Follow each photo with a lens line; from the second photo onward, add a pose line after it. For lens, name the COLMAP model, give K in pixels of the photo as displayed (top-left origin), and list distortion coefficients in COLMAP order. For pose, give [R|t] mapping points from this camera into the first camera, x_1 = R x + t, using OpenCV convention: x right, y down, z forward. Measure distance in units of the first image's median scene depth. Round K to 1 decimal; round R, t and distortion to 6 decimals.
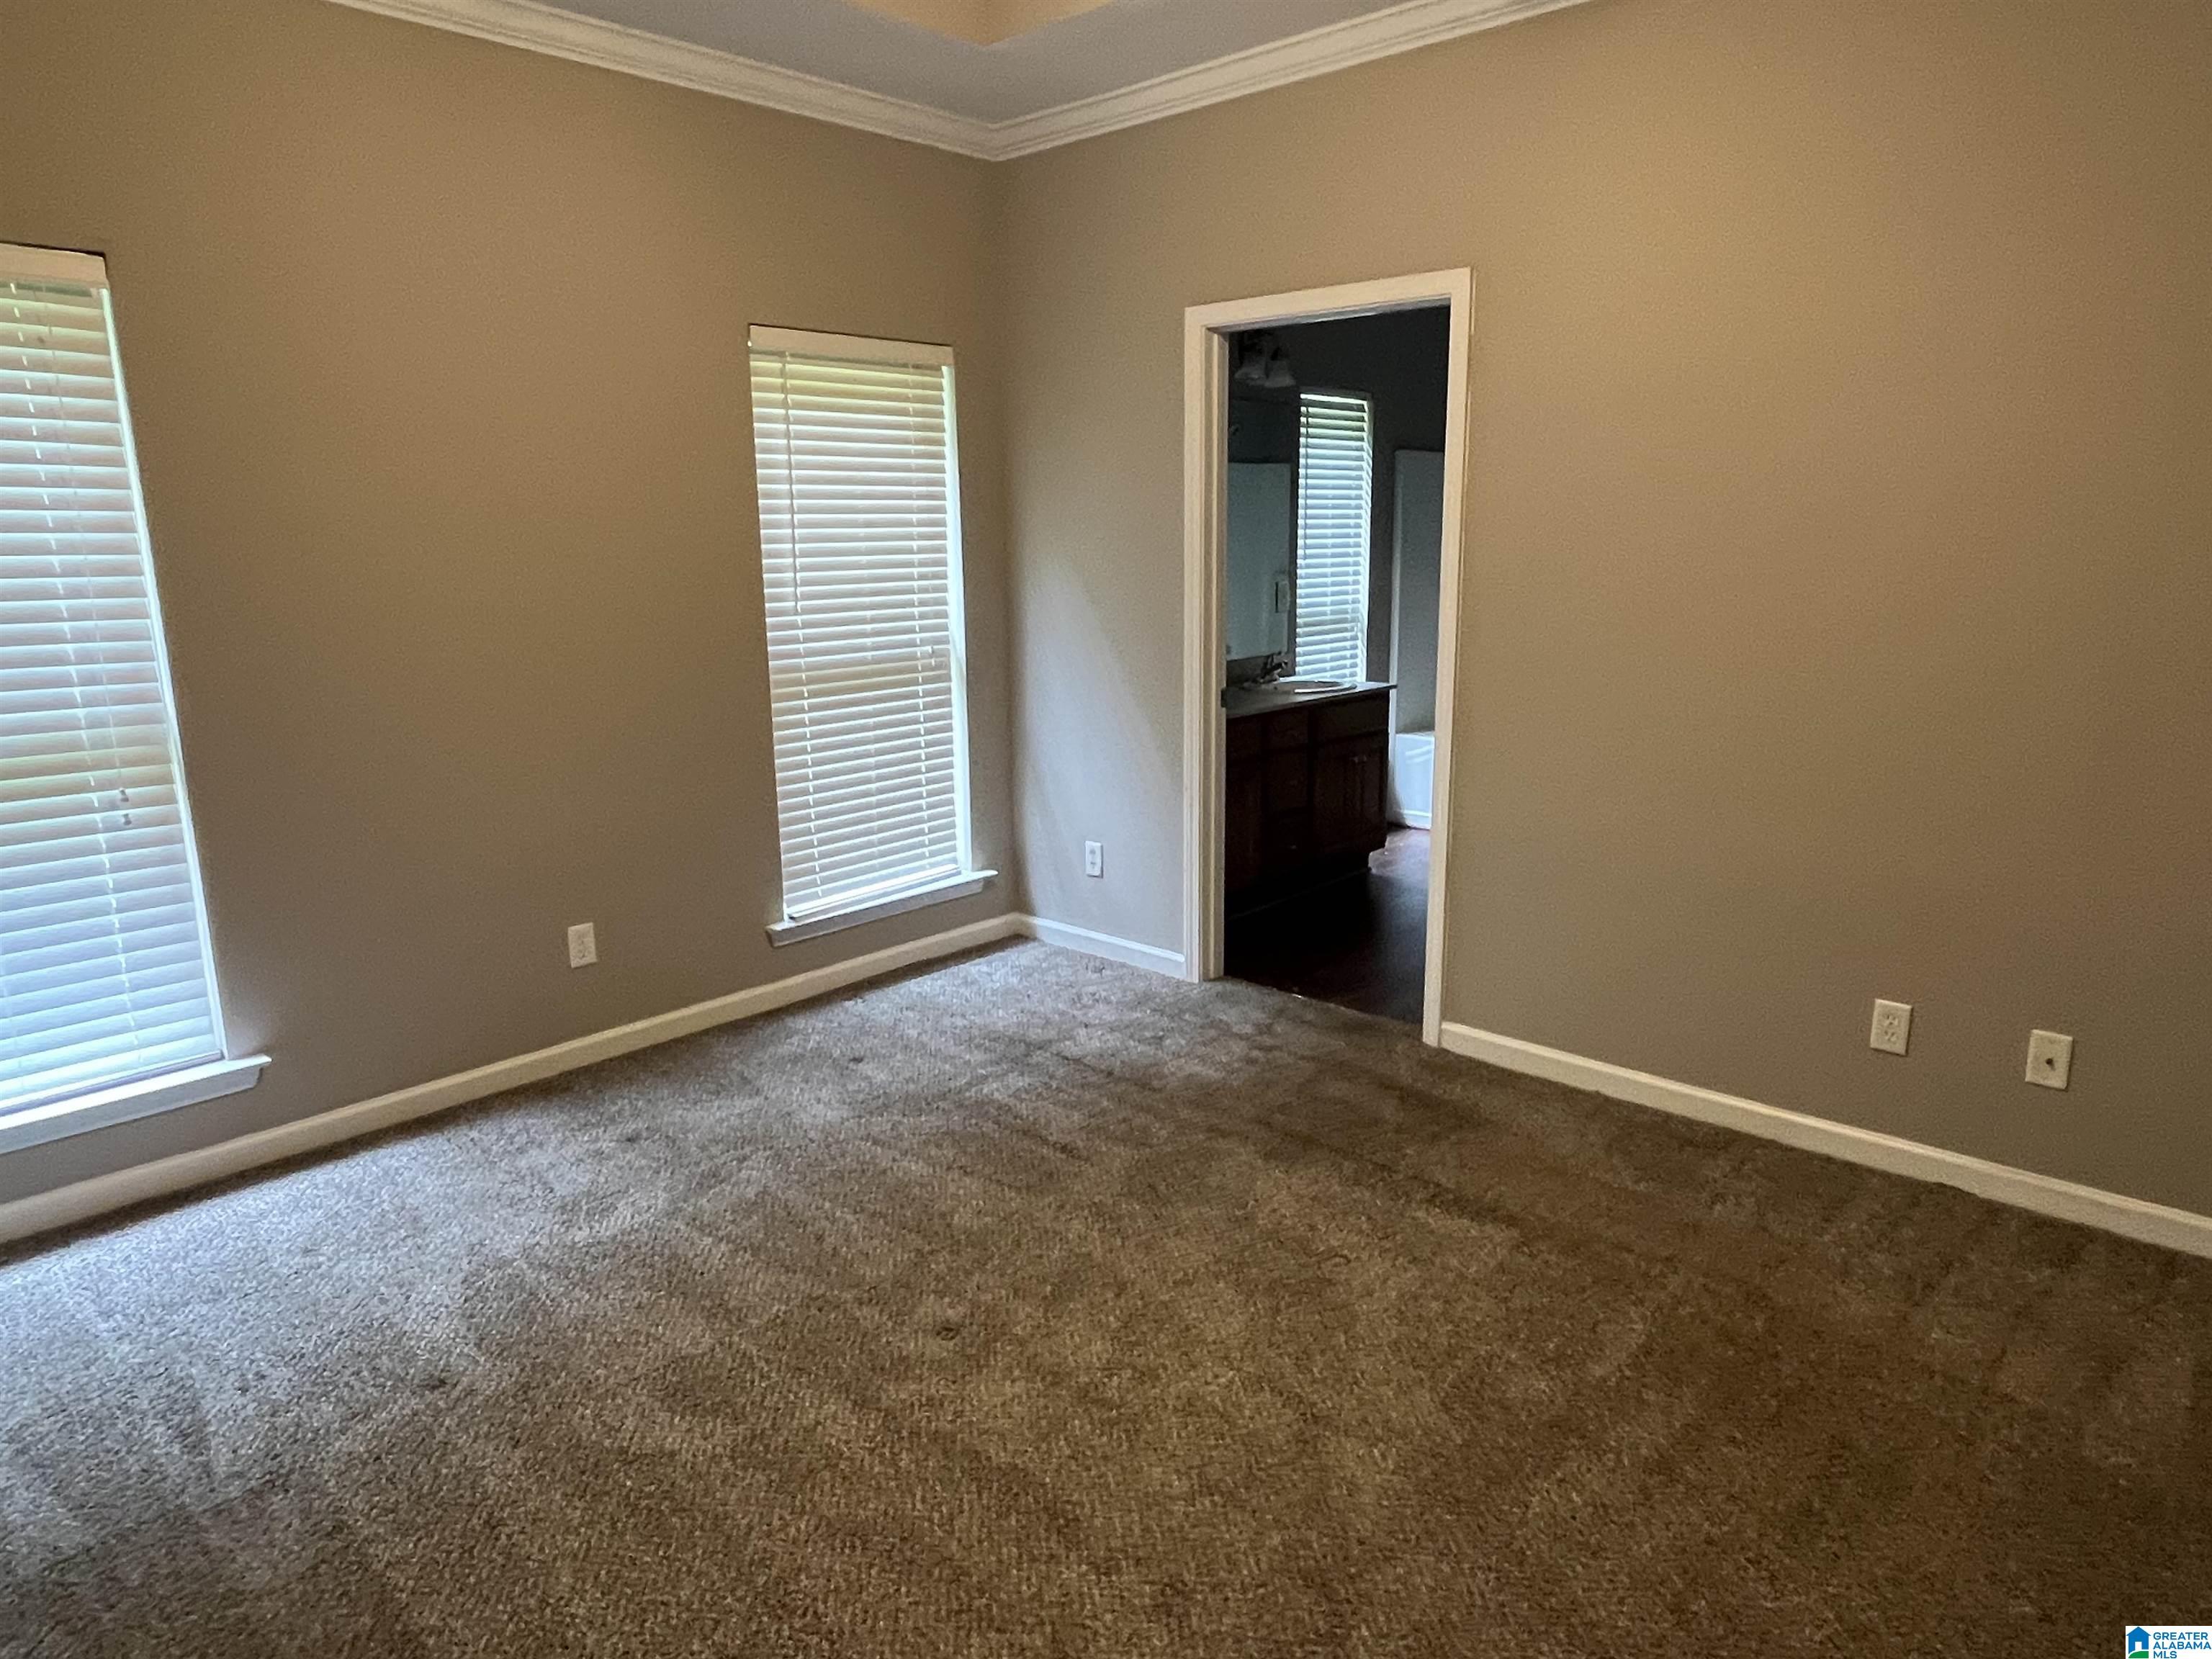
lens RADIAL K [[1365.5, 0, 1091.2], [0, 1365.5, 825.6], [0, 0, 1]] dist [-0.007817, -0.002373]
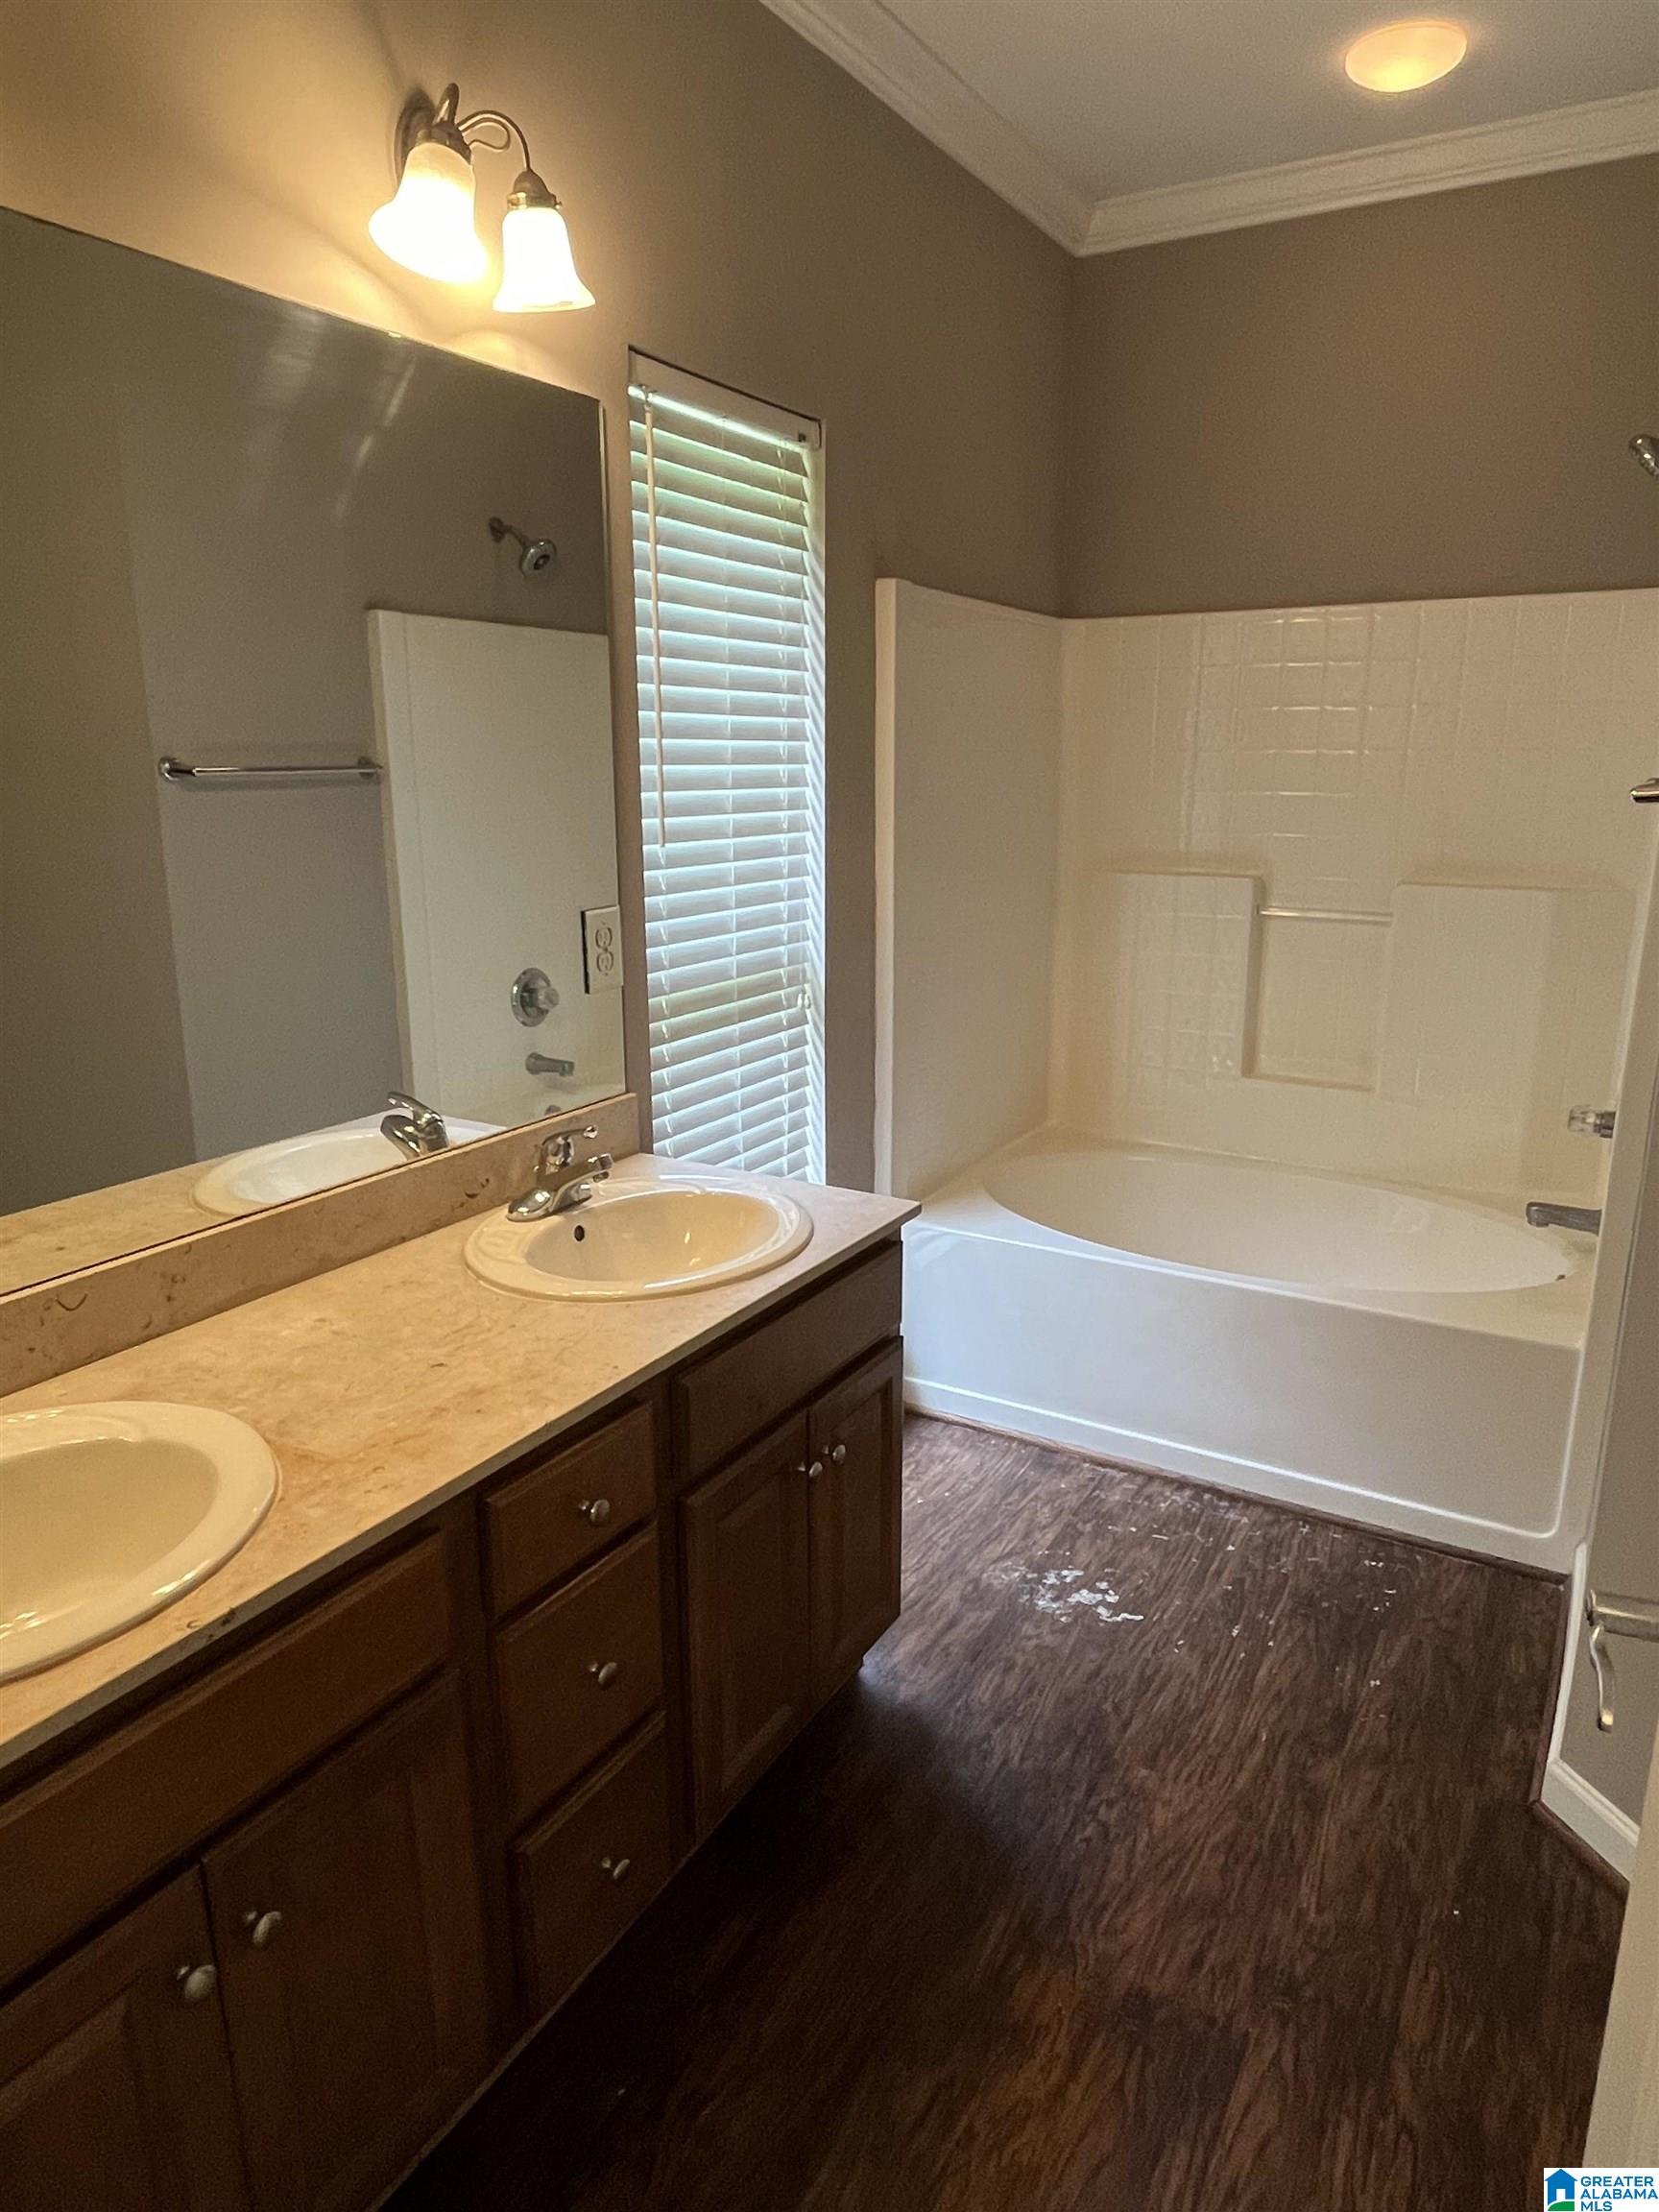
lens RADIAL K [[1365.5, 0, 828.5], [0, 1365.5, 1111.6], [0, 0, 1]] dist [-0.007817, -0.002373]
pose [[0.979147, -0.039518, 0.199271, 0.121586], [0.031412, 0.998552, 0.043679, -0.134502], [-0.200708, -0.036509, 0.978971, 0.605710]]
